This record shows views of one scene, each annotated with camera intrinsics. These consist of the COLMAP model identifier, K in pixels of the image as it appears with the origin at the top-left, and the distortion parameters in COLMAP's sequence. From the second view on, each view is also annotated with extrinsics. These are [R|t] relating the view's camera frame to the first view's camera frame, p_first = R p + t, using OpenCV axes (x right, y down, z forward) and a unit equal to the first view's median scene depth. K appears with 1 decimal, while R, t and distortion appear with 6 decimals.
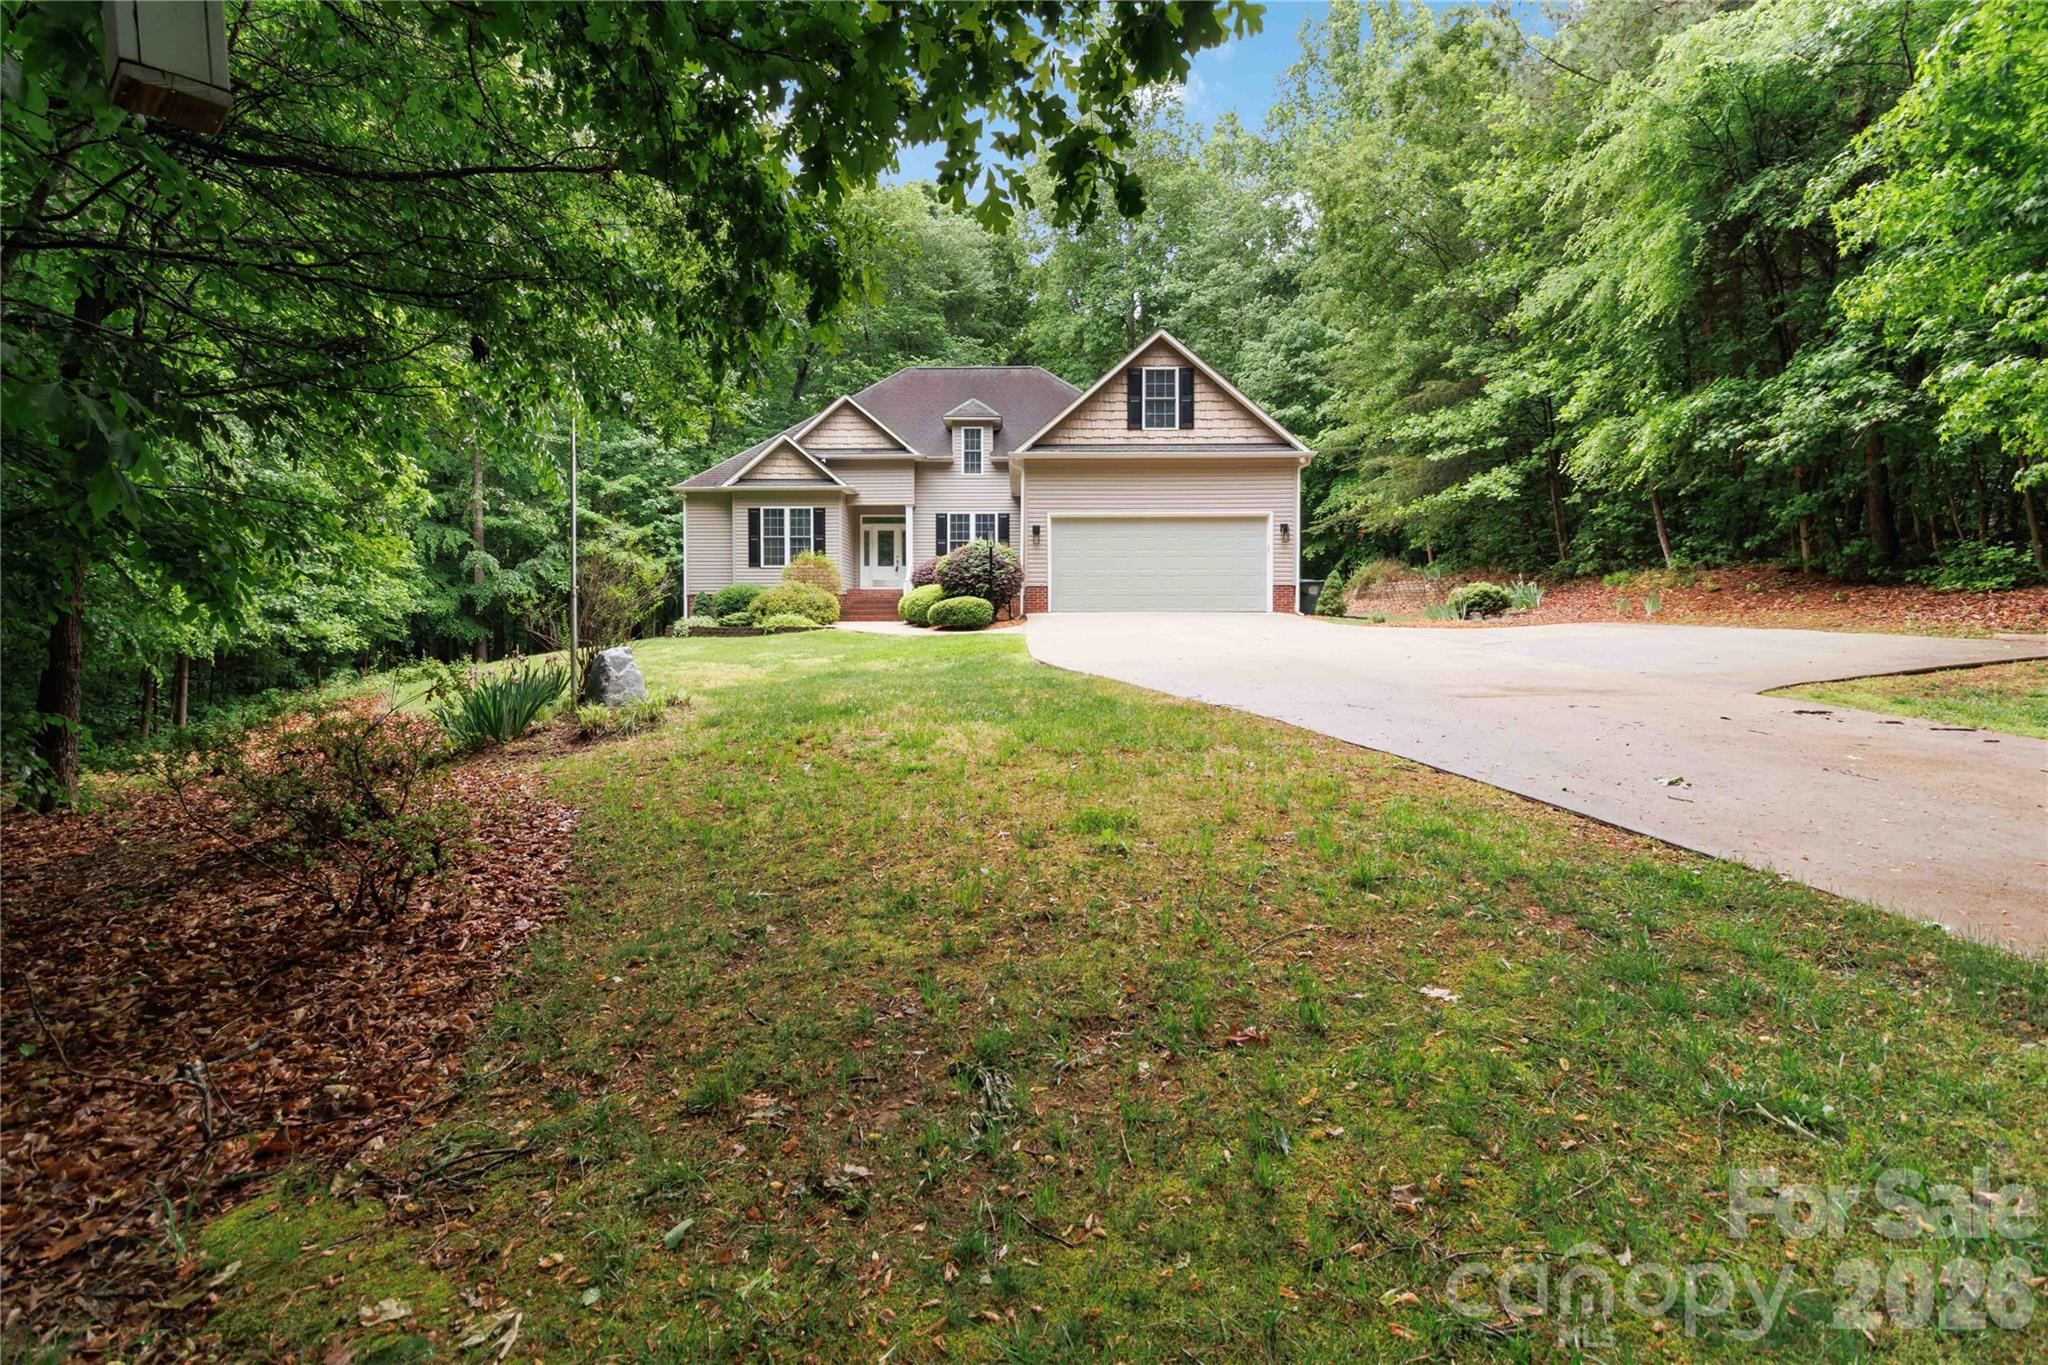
lens RADIAL K [[953.2, 0, 1021.1], [0, 953.2, 650.0], [0, 0, 1]] dist [0.009358, -0.000186]
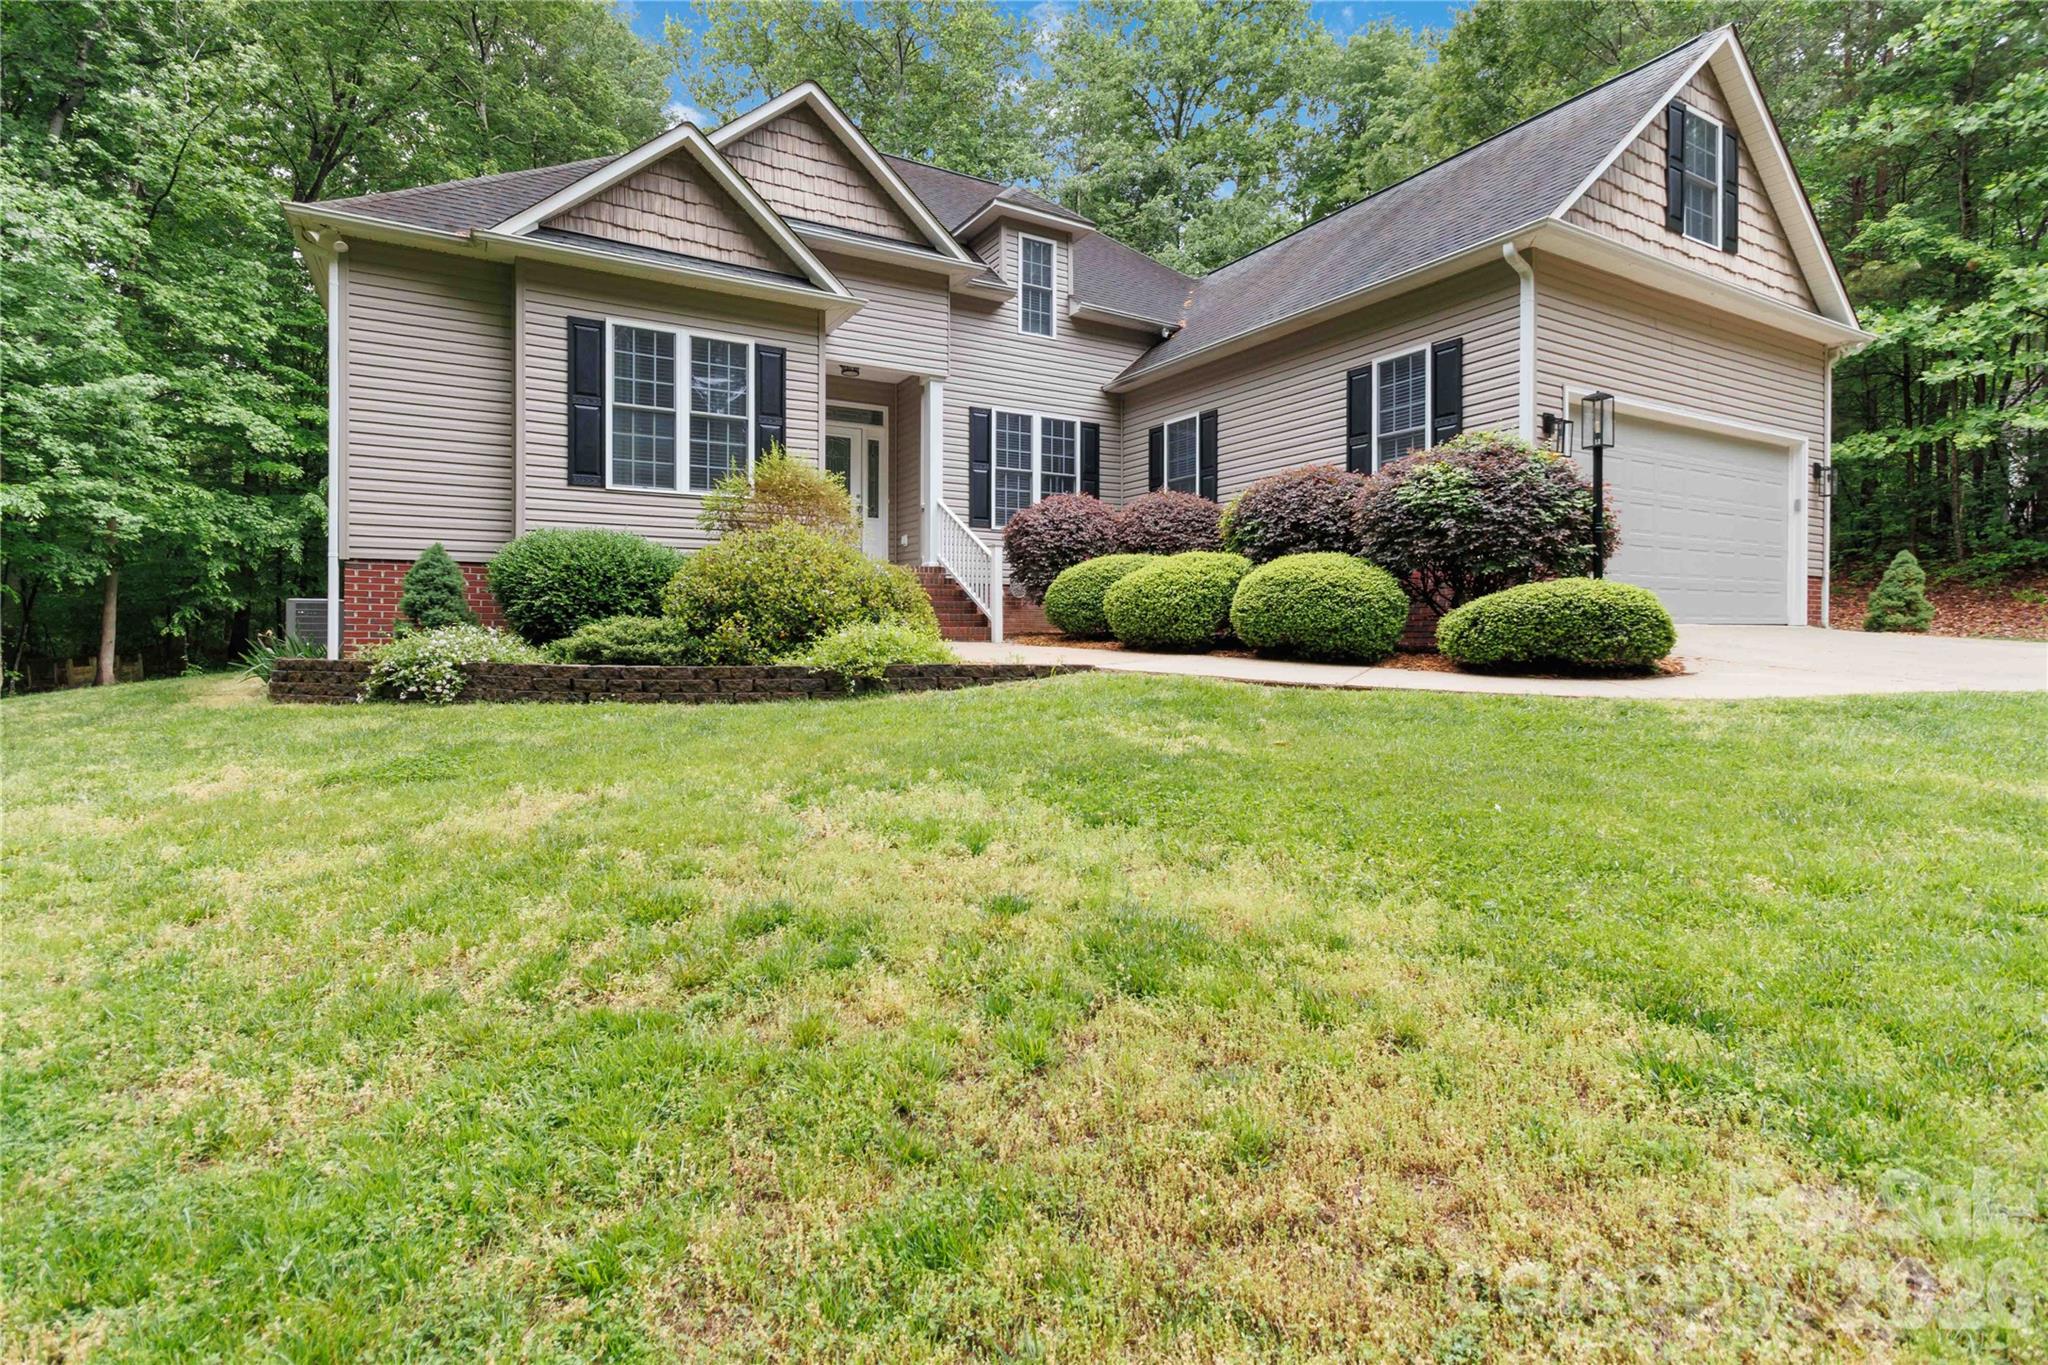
lens RADIAL K [[959.4, 0, 1019.3], [0, 959.4, 629.2], [0, 0, 1]] dist [0.008377, -0.001499]
pose [[0.862165, 0.001334, 0.506625, -0.324912], [0.012914, 0.999614, -0.024609, -0.024462], [-0.506462, 0.027759, 0.861815, 0.625850]]
